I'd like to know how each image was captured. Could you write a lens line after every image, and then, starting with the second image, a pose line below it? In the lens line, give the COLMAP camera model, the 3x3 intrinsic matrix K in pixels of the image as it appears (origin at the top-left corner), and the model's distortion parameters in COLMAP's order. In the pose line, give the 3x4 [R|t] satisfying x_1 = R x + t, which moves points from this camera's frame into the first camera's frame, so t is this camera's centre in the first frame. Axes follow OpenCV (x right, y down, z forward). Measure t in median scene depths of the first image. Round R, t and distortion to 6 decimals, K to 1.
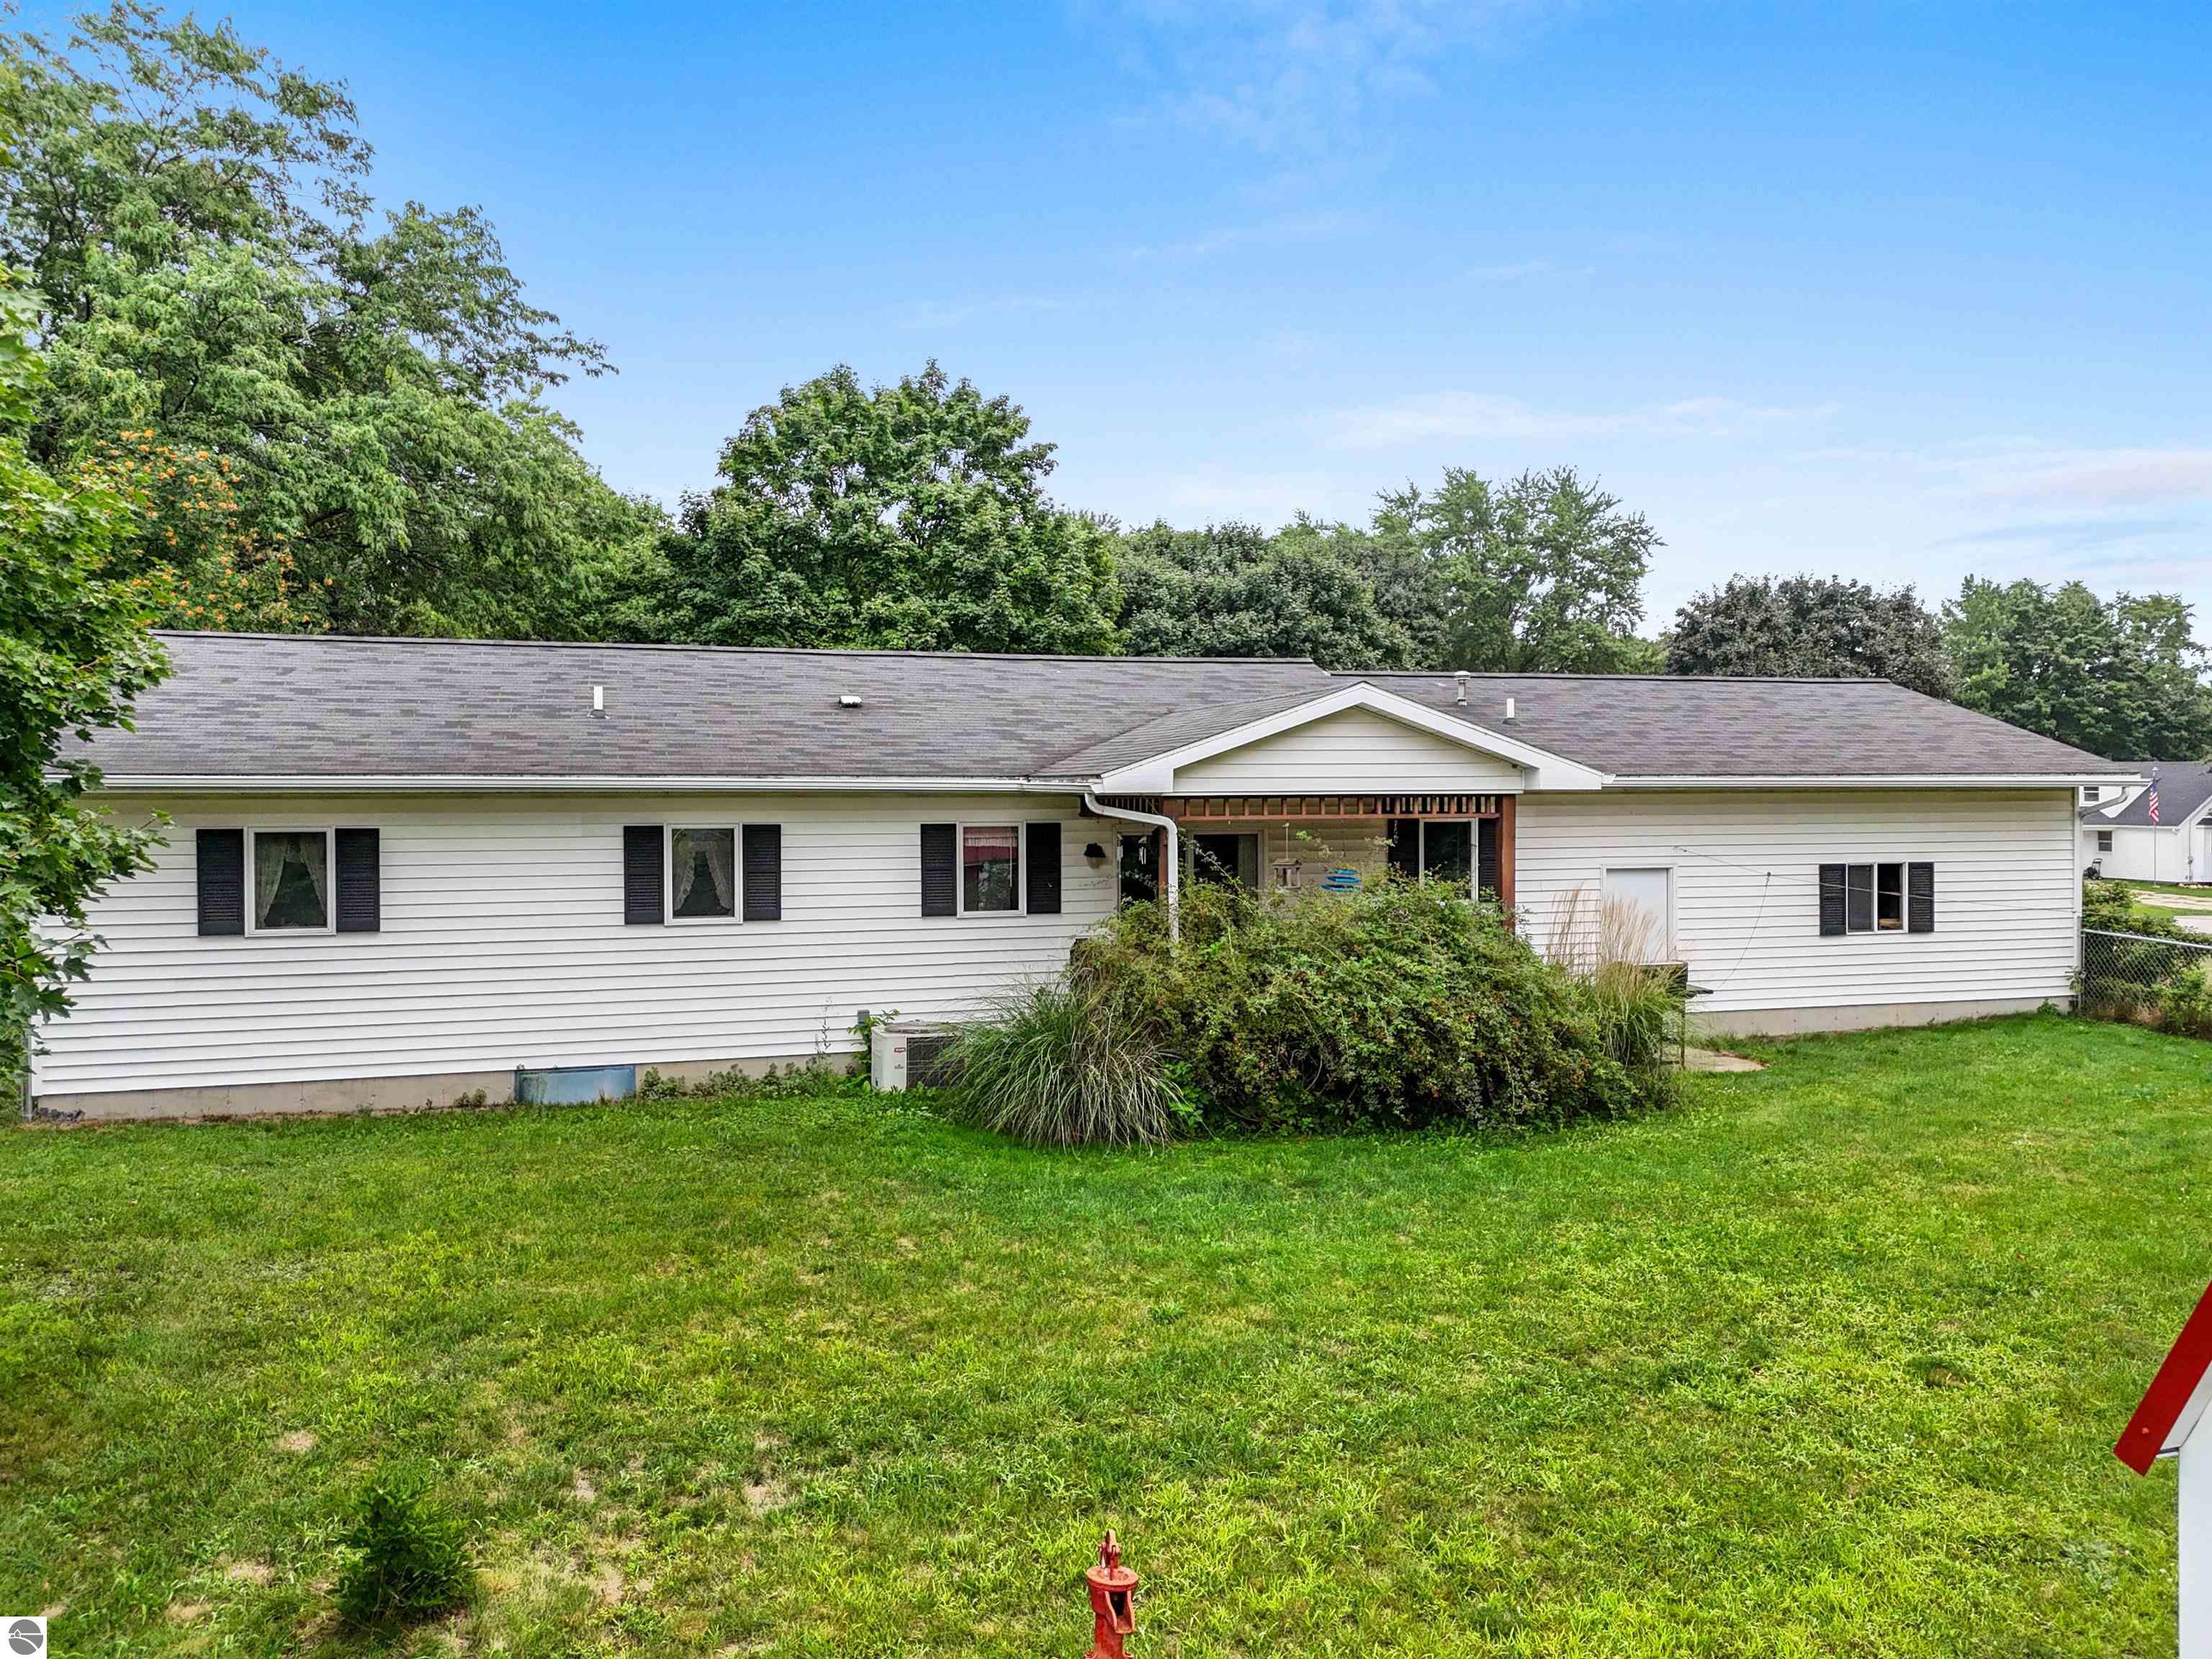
lens RADIAL K [[1542.2, 0, 1104.1], [0, 1542.2, 826.1], [0, 0, 1]] dist [0.060268, -0.004556]
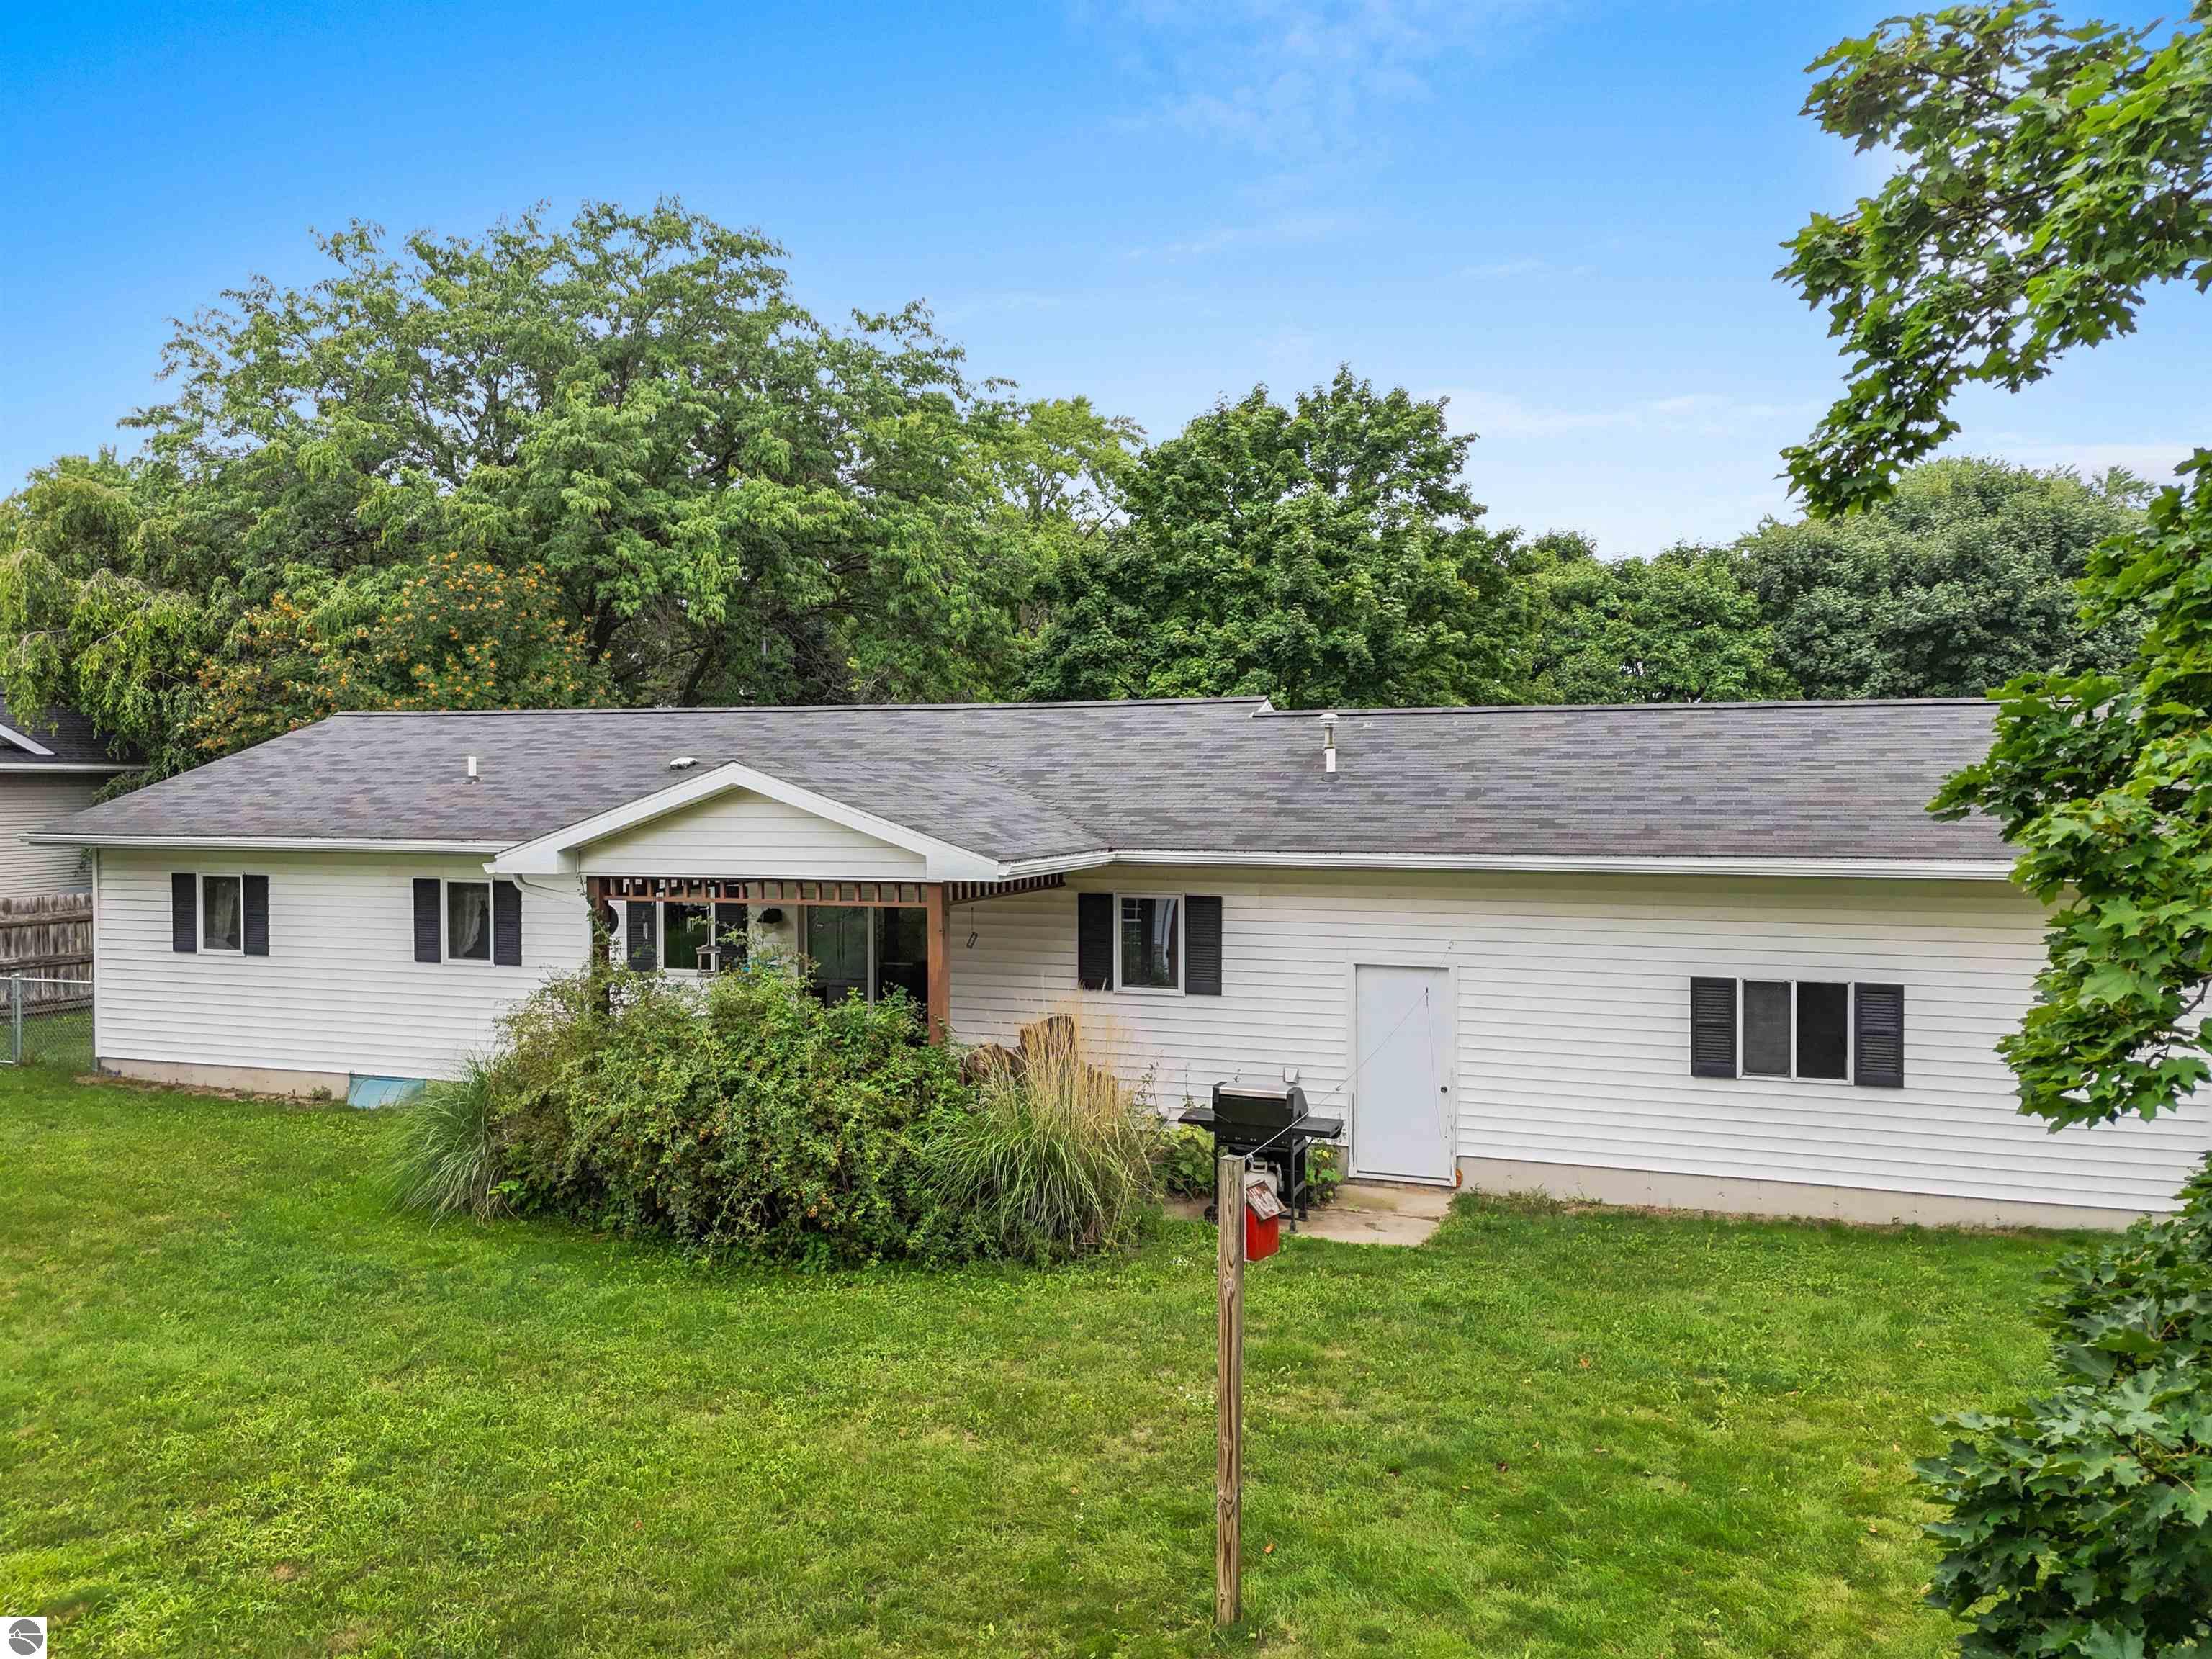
lens RADIAL K [[1542.2, 0, 1104.1], [0, 1542.2, 837.8], [0, 0, 1]] dist [0.060268, -0.004556]
pose [[0.820368, 0.022642, -0.571387, 0.637044], [-0.014499, 0.999718, 0.018798, -0.048621], [0.571652, -0.007137, 0.820465, 0.253956]]
